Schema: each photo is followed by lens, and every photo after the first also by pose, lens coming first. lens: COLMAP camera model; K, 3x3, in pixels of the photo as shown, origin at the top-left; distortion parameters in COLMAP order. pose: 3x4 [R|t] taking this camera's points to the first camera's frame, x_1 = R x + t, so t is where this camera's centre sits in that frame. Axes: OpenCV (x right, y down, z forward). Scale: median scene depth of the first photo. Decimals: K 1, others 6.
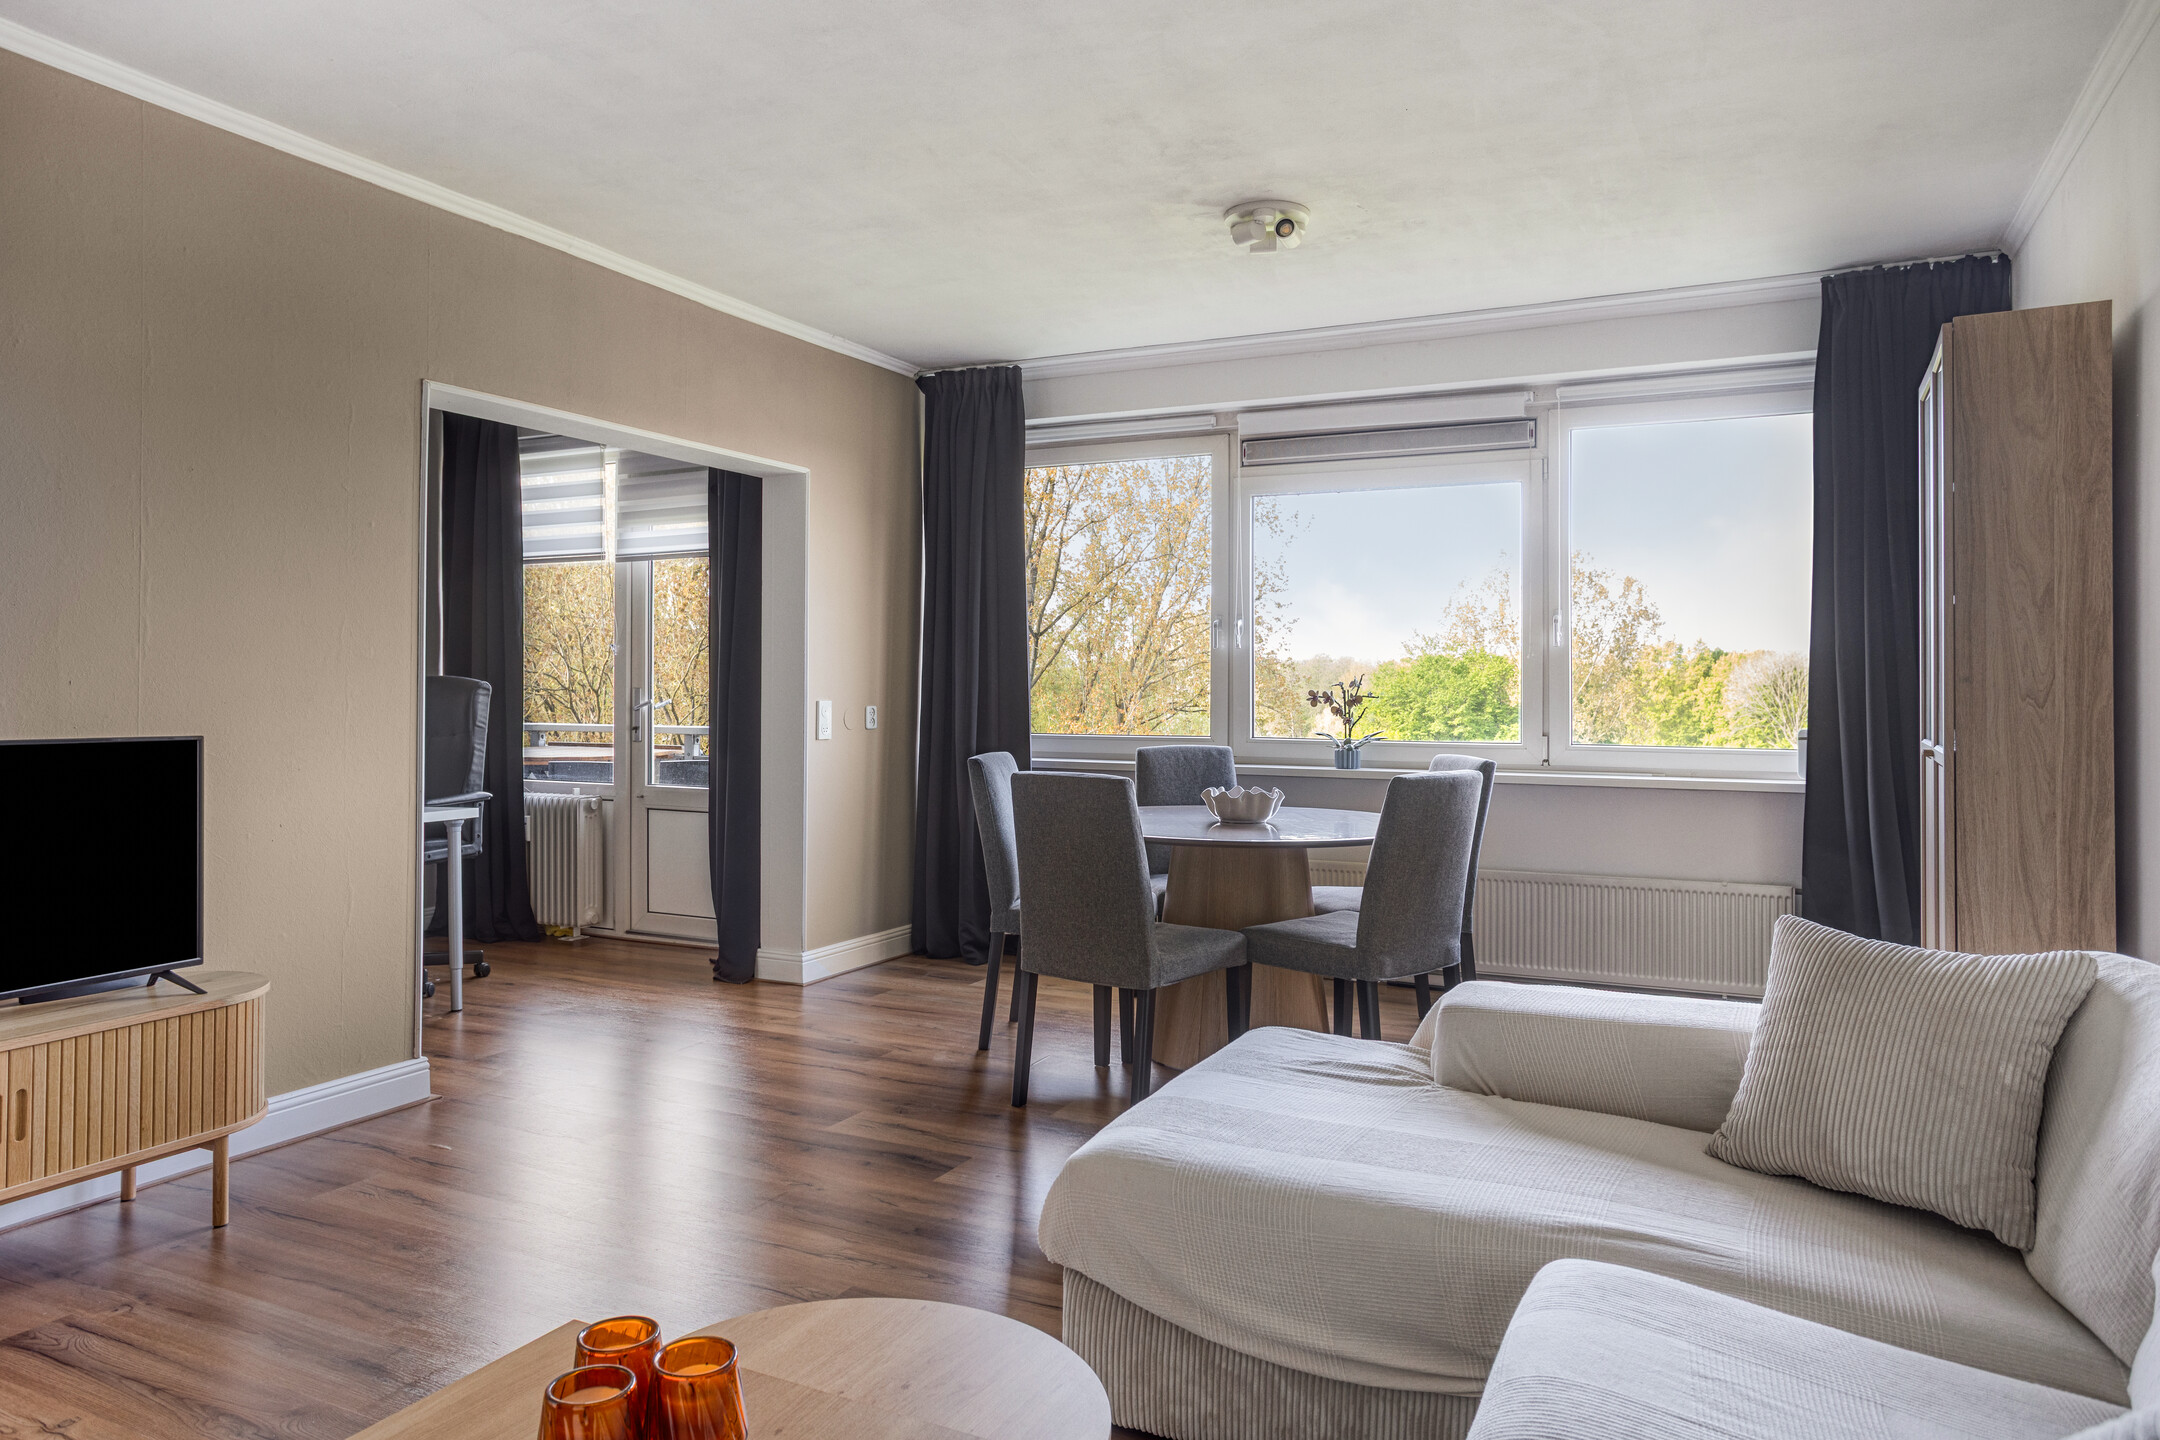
lens RADIAL K [[1424.5, 0, 1063.8], [0, 1424.5, 686.2], [0, 0, 1]] dist [-0.028059, 0.037618]
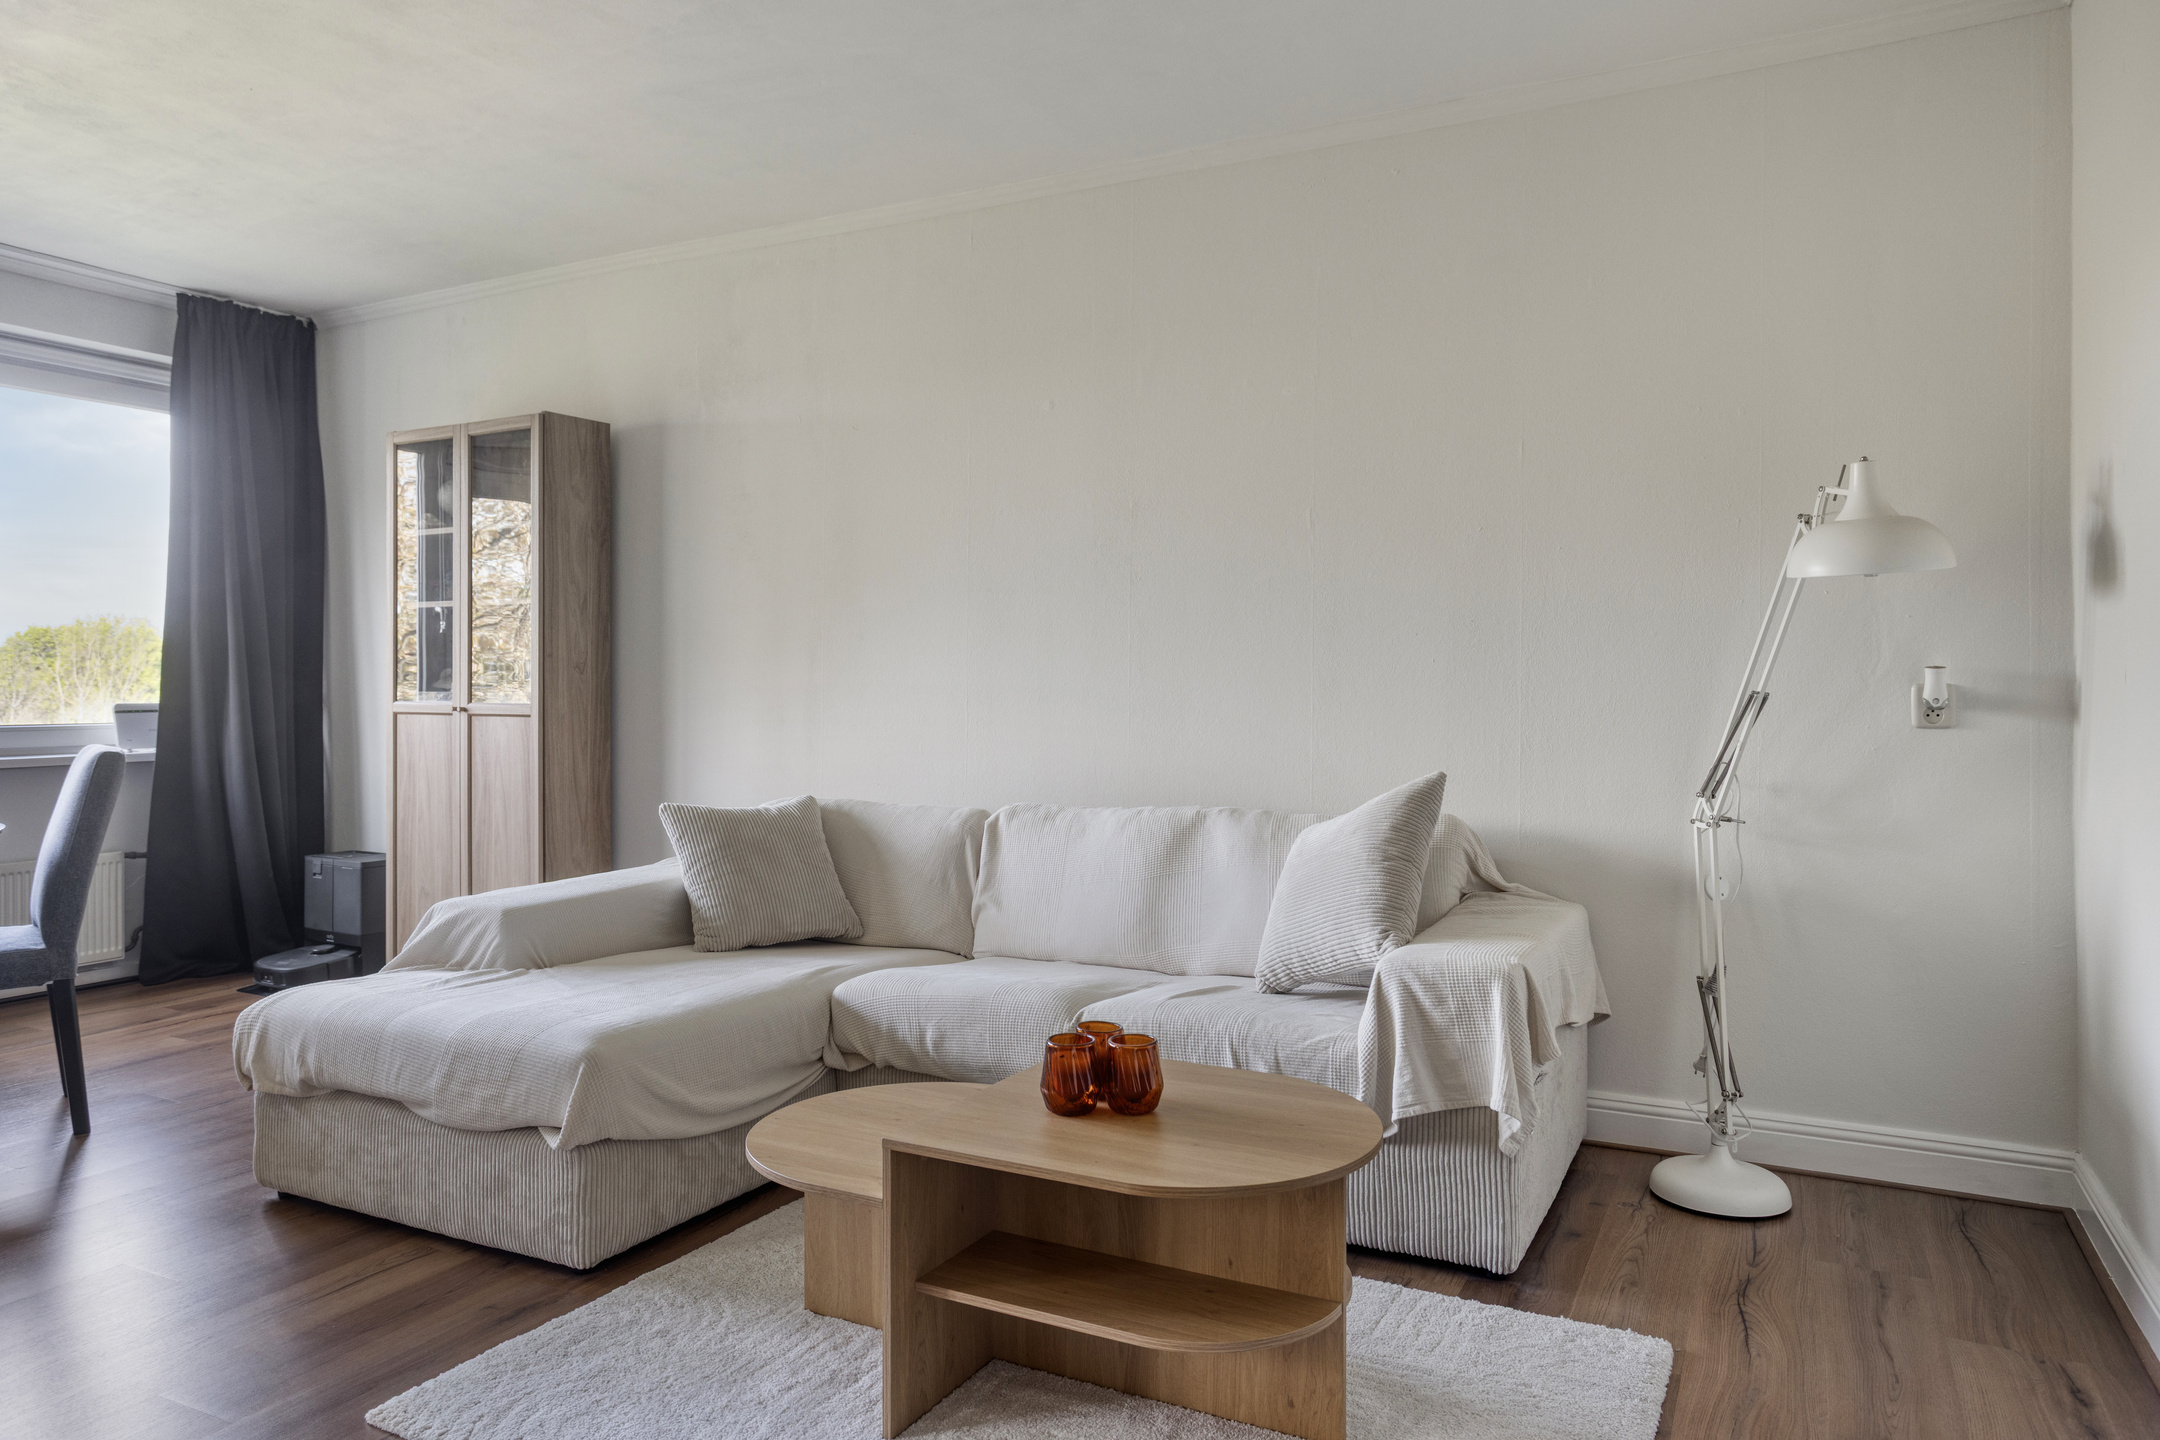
lens RADIAL K [[1424.5, 0, 1075.9], [0, 1424.5, 675.9], [0, 0, 1]] dist [-0.028059, 0.037618]
pose [[0.007179, 0.001593, 0.999973, -0.480259], [0.001809, 0.999997, -0.001606, 0.011790], [-0.999973, 0.001821, 0.007176, 0.245966]]
